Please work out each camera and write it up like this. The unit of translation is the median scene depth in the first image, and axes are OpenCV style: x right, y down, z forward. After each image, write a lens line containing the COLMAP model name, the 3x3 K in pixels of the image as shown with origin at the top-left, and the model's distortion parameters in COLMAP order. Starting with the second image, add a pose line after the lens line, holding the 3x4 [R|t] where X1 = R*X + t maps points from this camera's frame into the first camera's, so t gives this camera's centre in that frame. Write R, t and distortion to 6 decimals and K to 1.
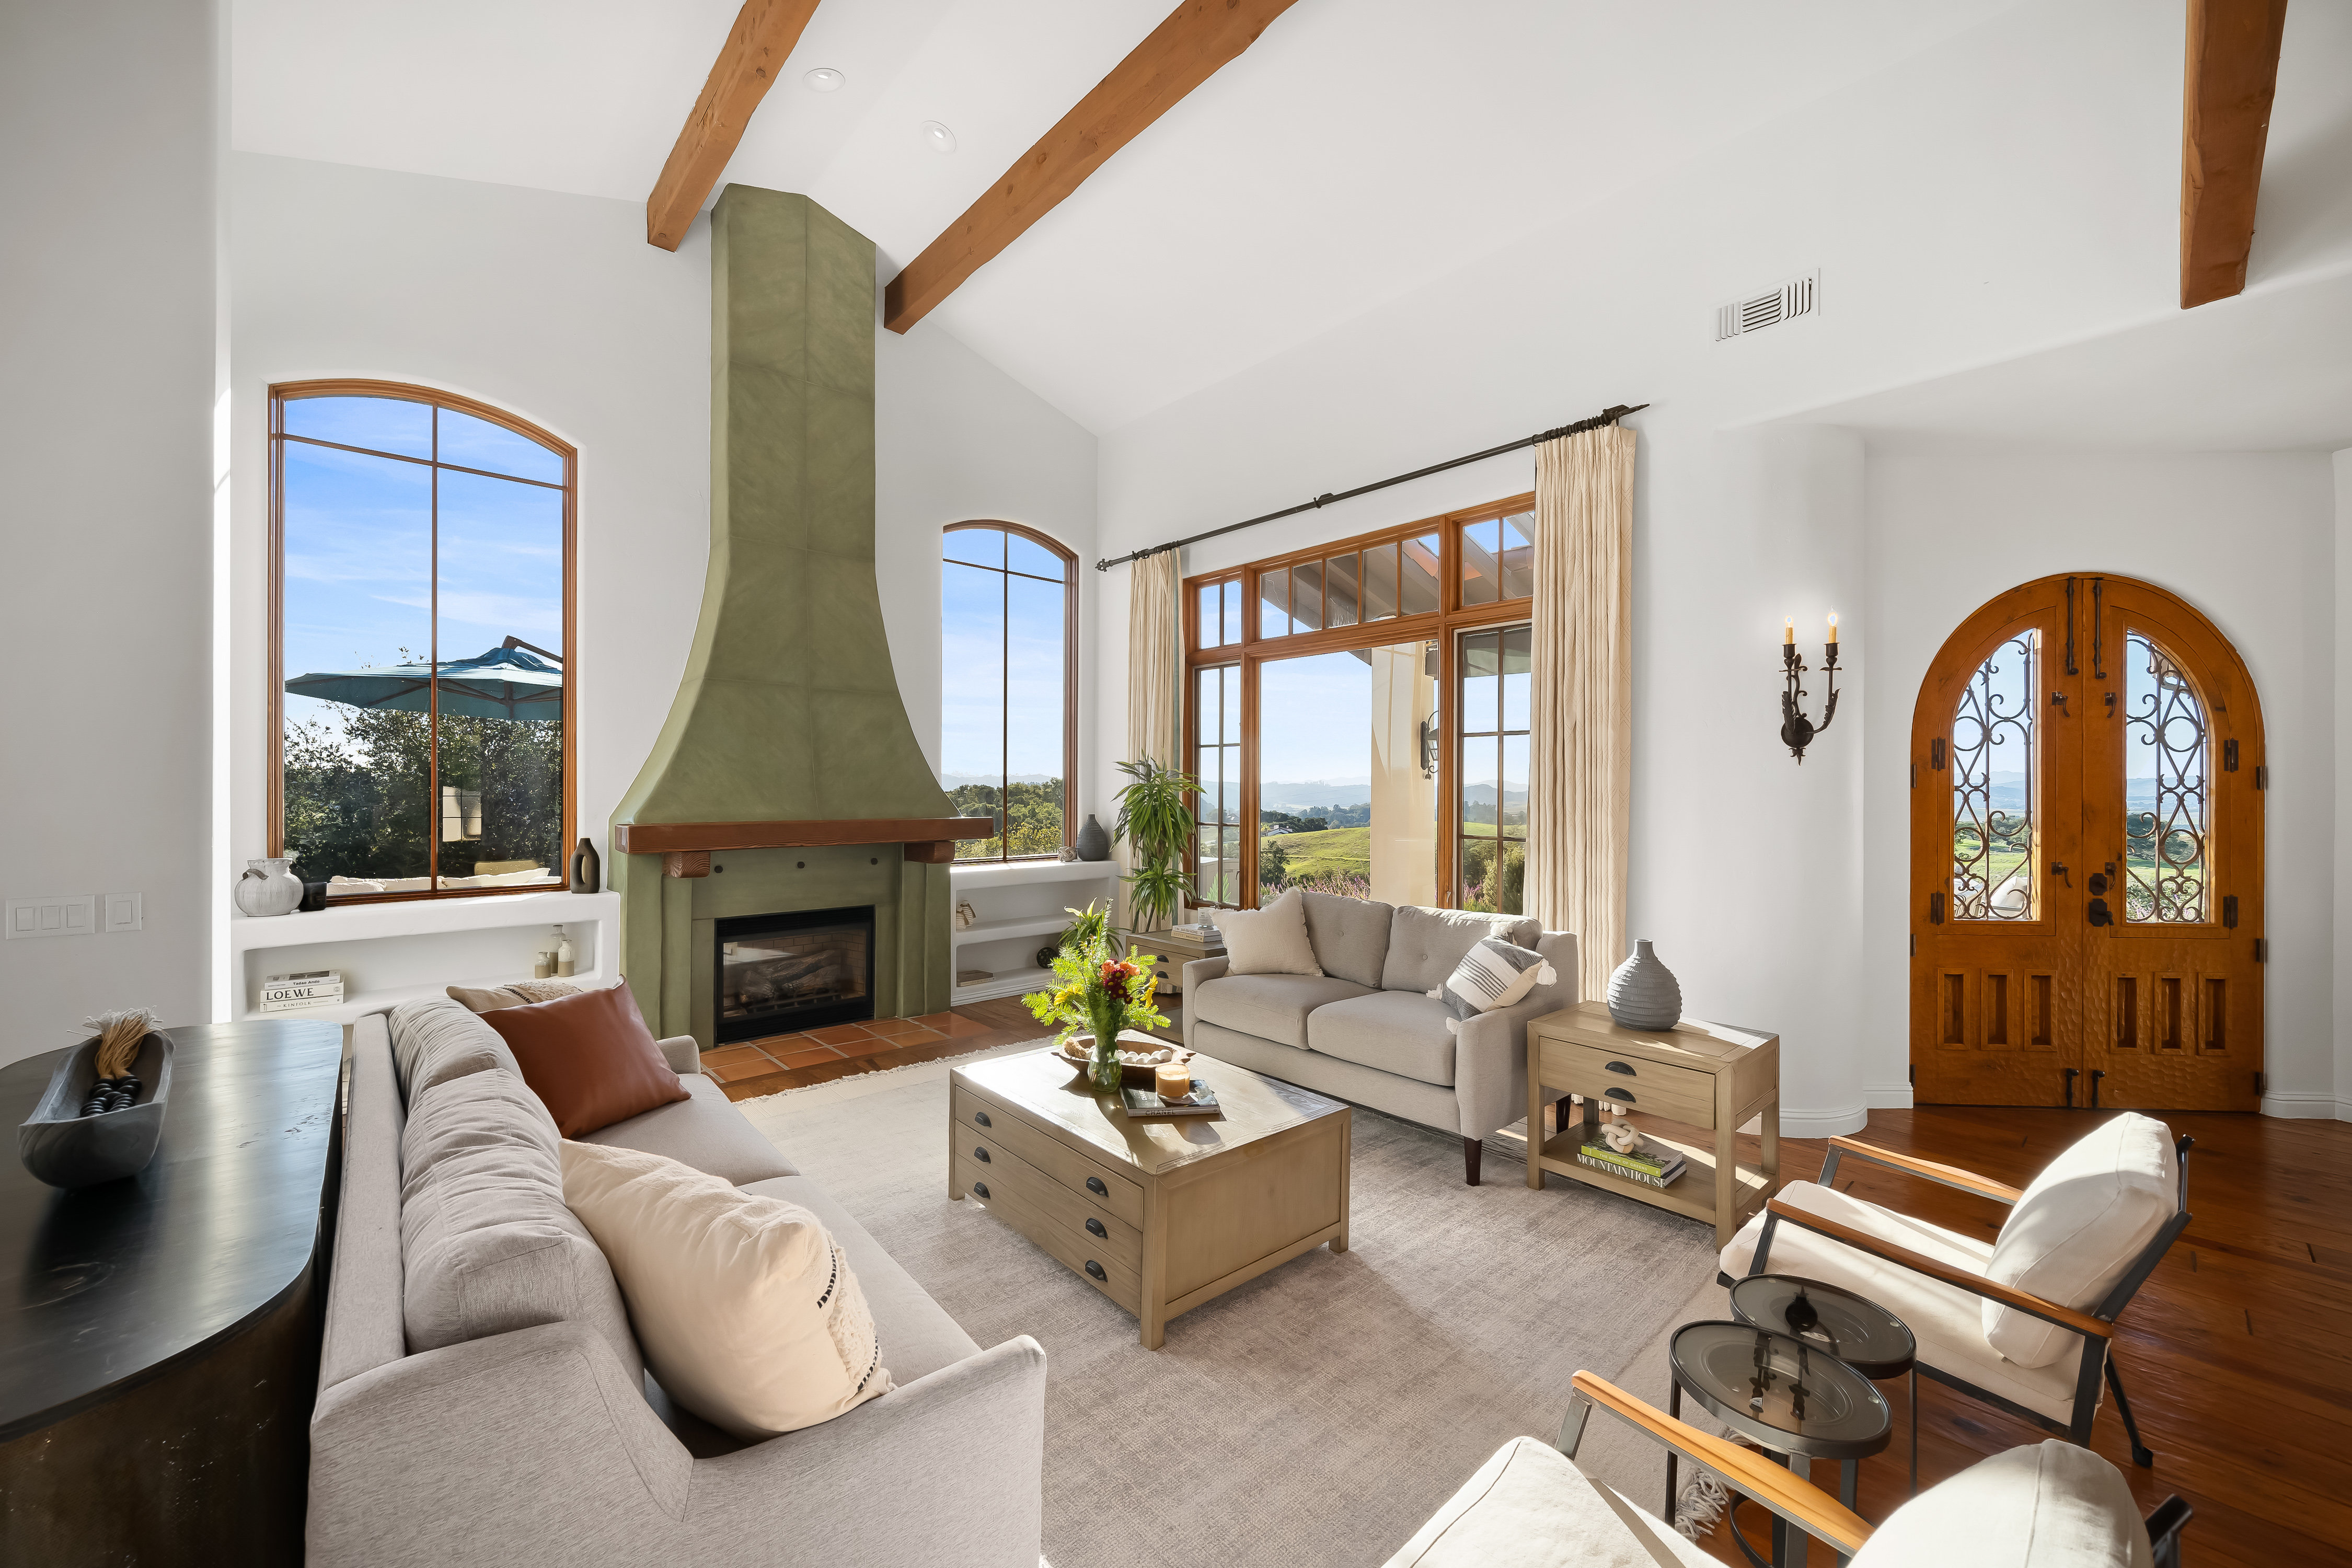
lens RADIAL K [[886.4, 0, 1151.5], [0, 886.4, 784.3], [0, 0, 1]] dist [-0.006655, -0.000051]
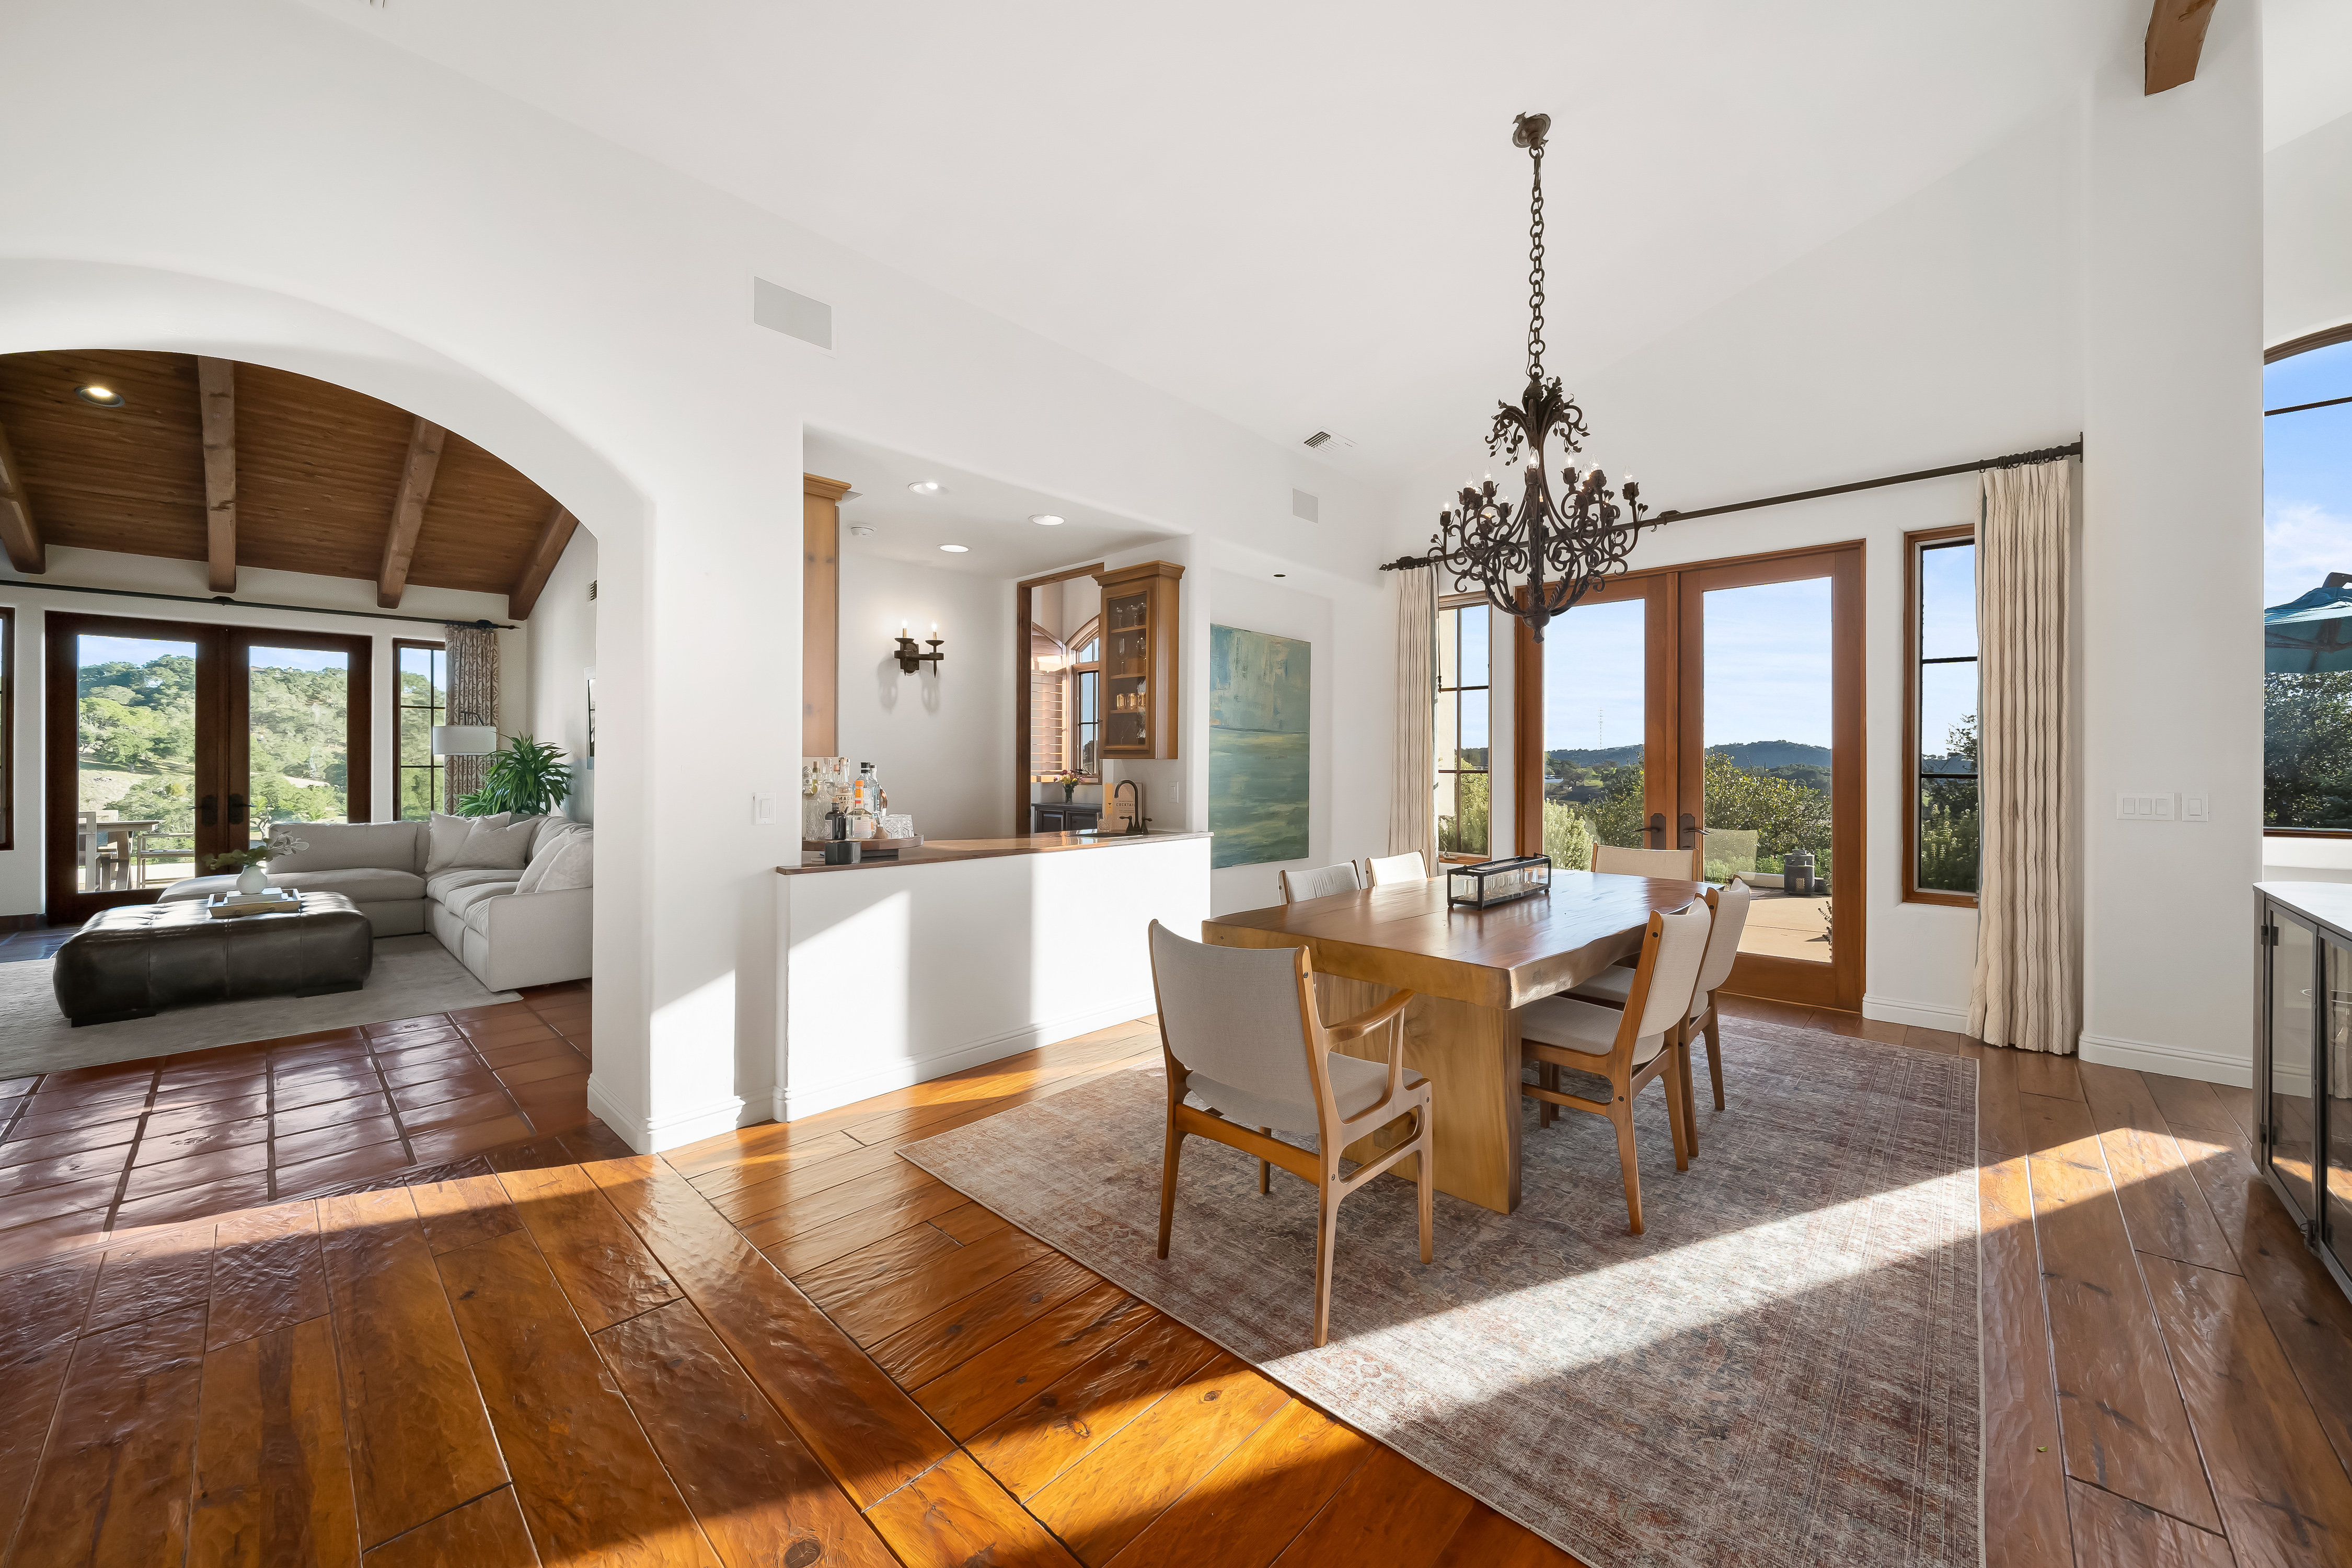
lens RADIAL K [[860.6, 0, 1217.5], [0, 860.6, 765.5], [0, 0, 1]] dist [-0.006425, -0.000057]
pose [[0.116319, -0.000387, -0.993212, -0.019098], [-0.001051, 0.999999, -0.000512, 0.046105], [0.993211, 0.001103, 0.116319, -0.356011]]
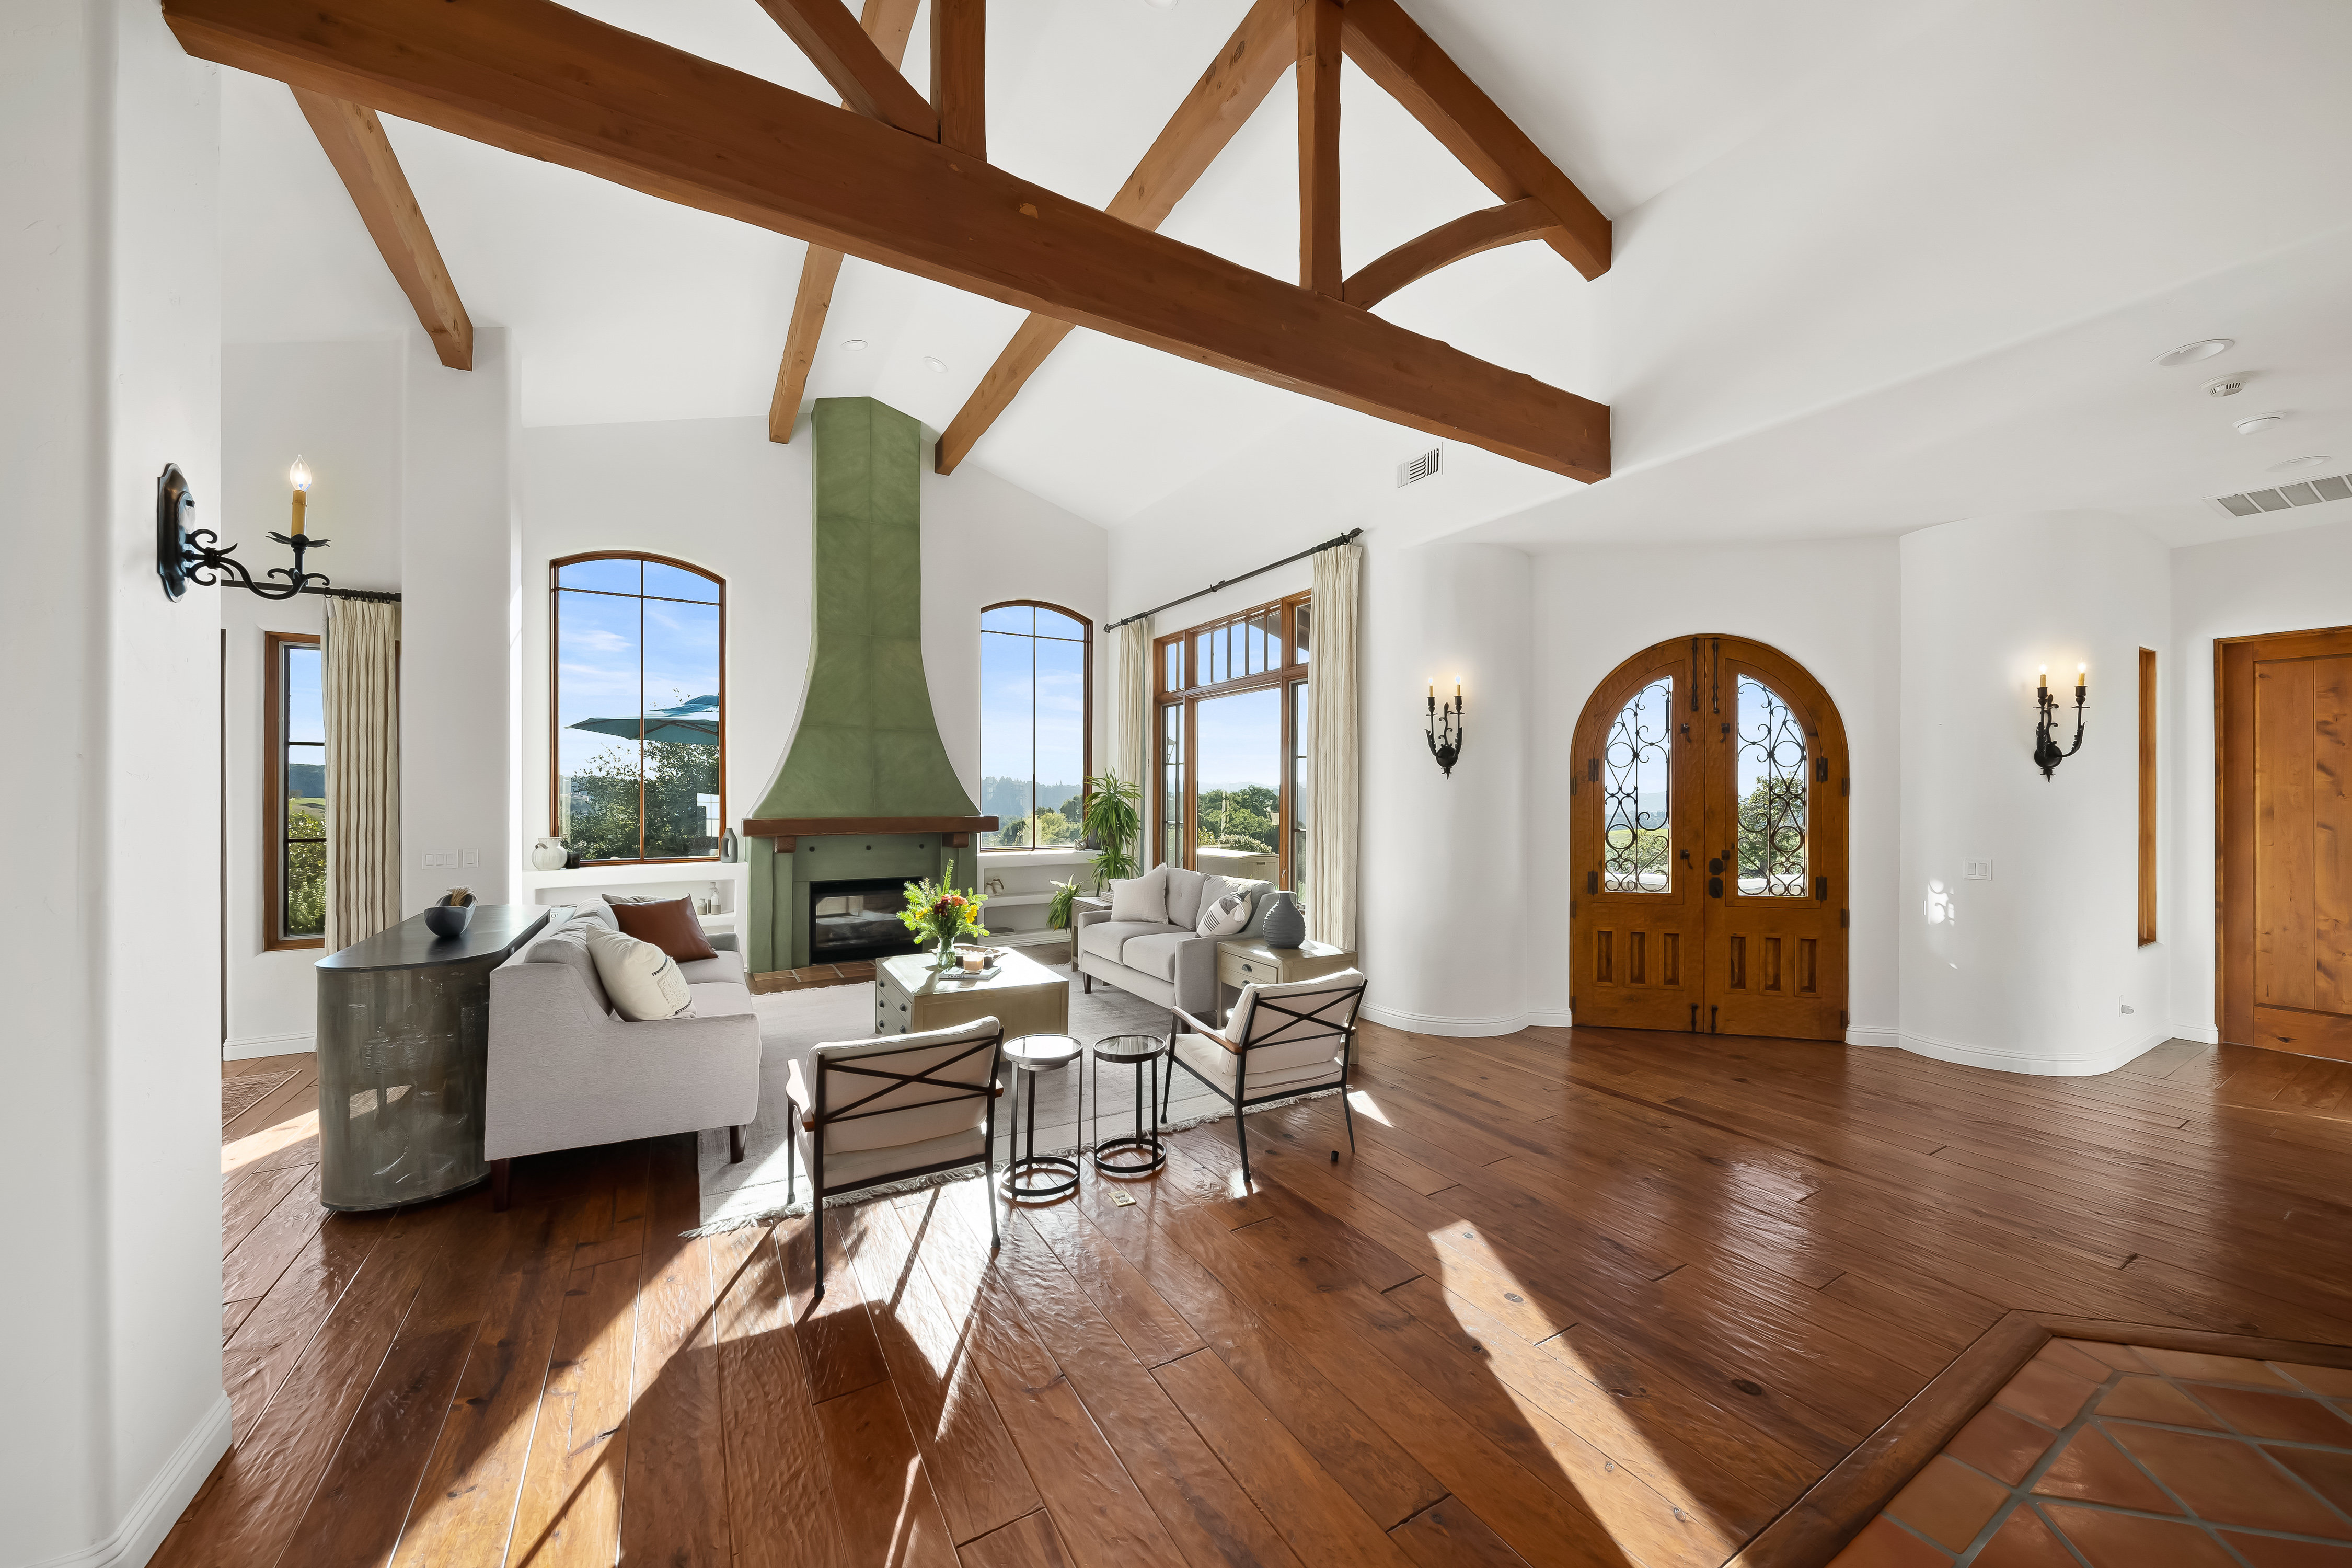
lens RADIAL K [[856.9, 0, 1213.4], [0, 856.9, 791.7], [0, 0, 1]] dist [-0.007930, -0.000153]
pose [[0.985822, -0.002227, -0.167778, 0.465579], [0.002220, 0.999998, -0.000232, -0.001330], [0.167778, -0.000144, 0.985825, -0.355986]]
